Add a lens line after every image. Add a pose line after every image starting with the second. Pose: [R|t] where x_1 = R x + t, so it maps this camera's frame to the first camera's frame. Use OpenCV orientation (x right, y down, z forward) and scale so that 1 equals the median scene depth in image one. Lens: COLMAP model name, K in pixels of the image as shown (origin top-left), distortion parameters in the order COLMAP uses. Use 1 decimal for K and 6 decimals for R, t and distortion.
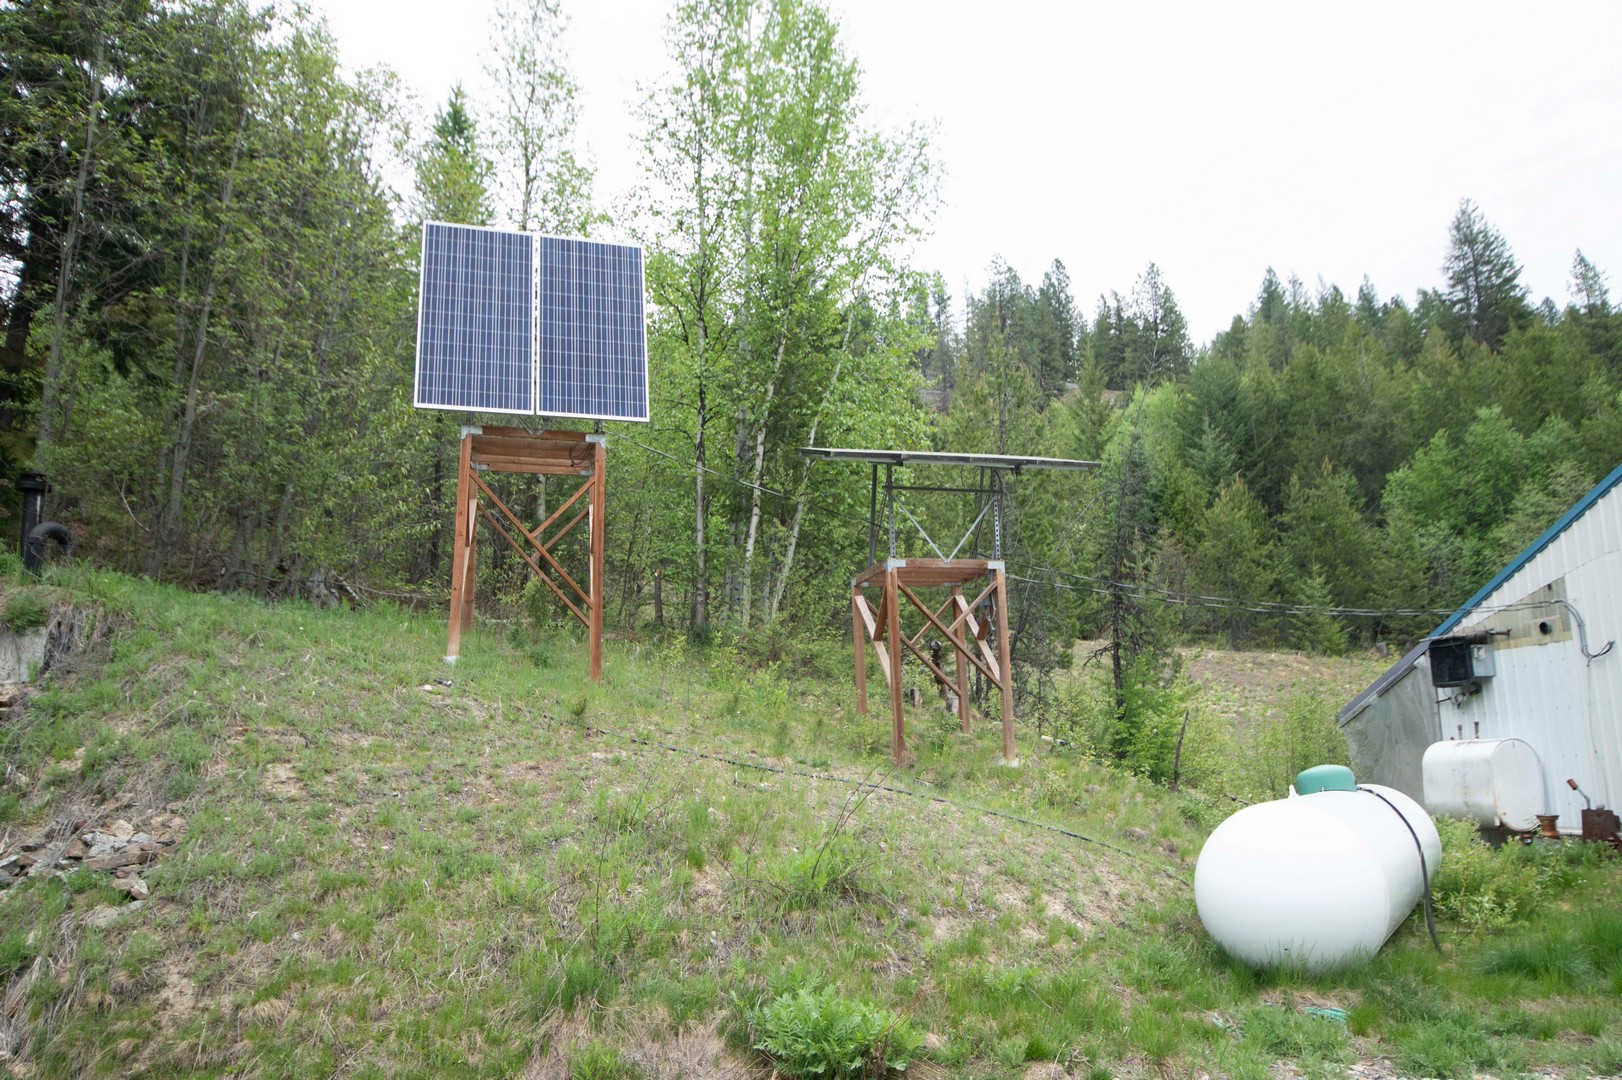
lens RADIAL K [[1156.7, 0, 811.0], [0, 1156.7, 540.0], [0, 0, 1]] dist [0.011090, 0.002917]
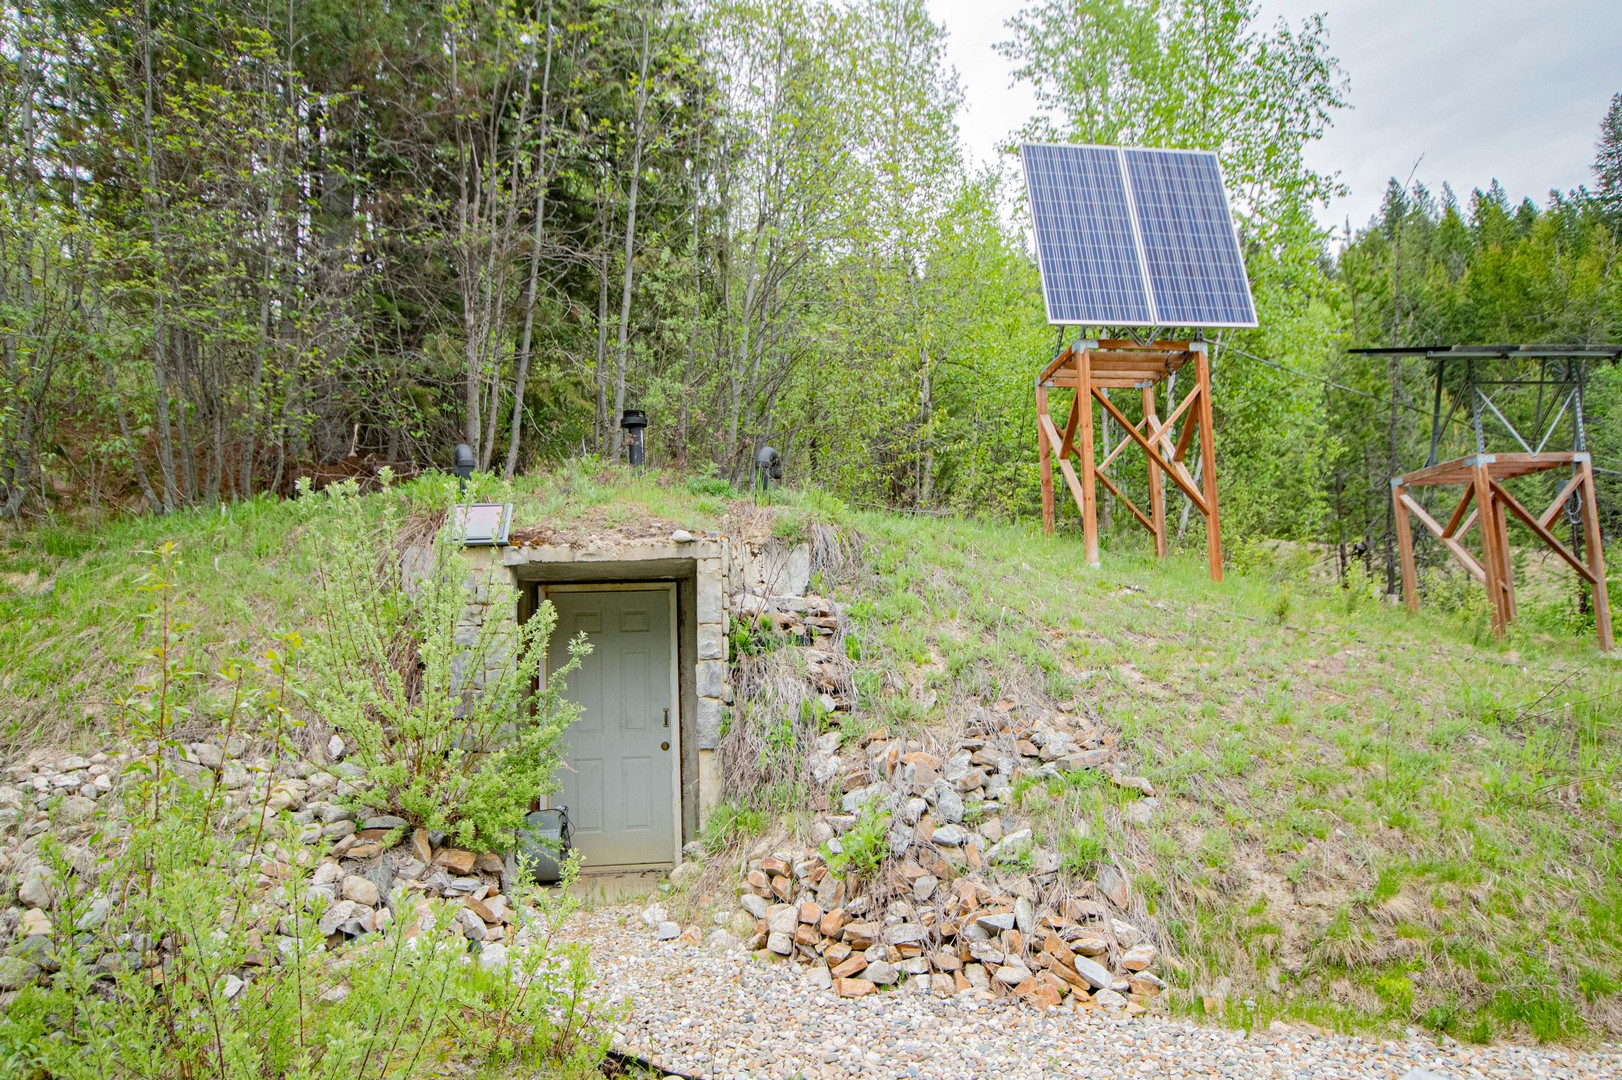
lens RADIAL K [[1042.3, 0, 811.0], [0, 1042.3, 540.0], [0, 0, 1]] dist [-0.006869, -0.002974]
pose [[0.990690, -0.031427, -0.132459, -0.392890], [0.040683, 0.996872, 0.067759, 0.005423], [0.129915, -0.072517, 0.988870, 0.038041]]
